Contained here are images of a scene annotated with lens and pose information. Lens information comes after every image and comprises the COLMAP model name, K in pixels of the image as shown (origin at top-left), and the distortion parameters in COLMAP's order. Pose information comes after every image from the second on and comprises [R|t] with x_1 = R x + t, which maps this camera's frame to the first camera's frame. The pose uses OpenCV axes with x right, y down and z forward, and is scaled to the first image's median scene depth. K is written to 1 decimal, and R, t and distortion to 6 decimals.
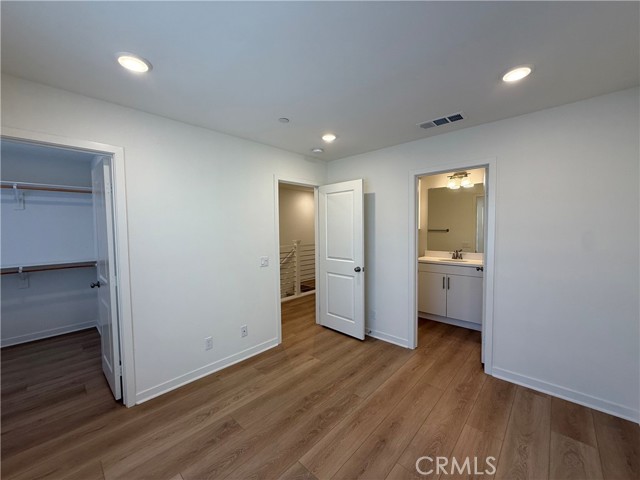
lens RADIAL K [[257.1, 0, 319.5], [0, 257.1, 239.4], [0, 0, 1]] dist [0.002443, -0.000327]
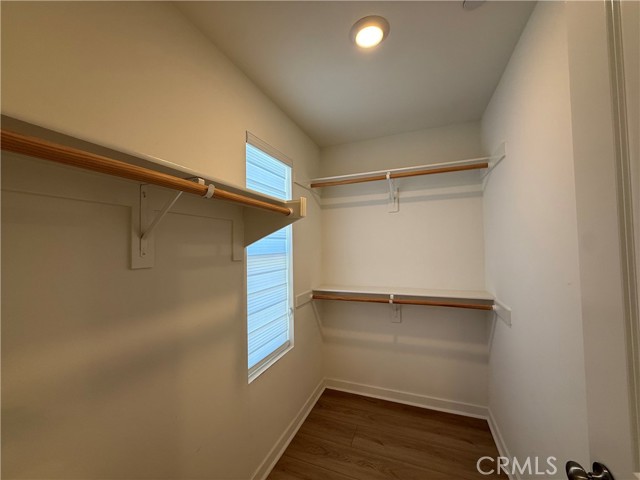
lens RADIAL K [[257.1, 0, 319.0], [0, 257.1, 240.2], [0, 0, 1]] dist [0.002443, -0.000327]
pose [[0.370557, -0.019788, -0.928599, -0.463252], [-0.030734, 0.998964, -0.033552, -0.004516], [0.928301, 0.040973, 0.369565, 0.437371]]
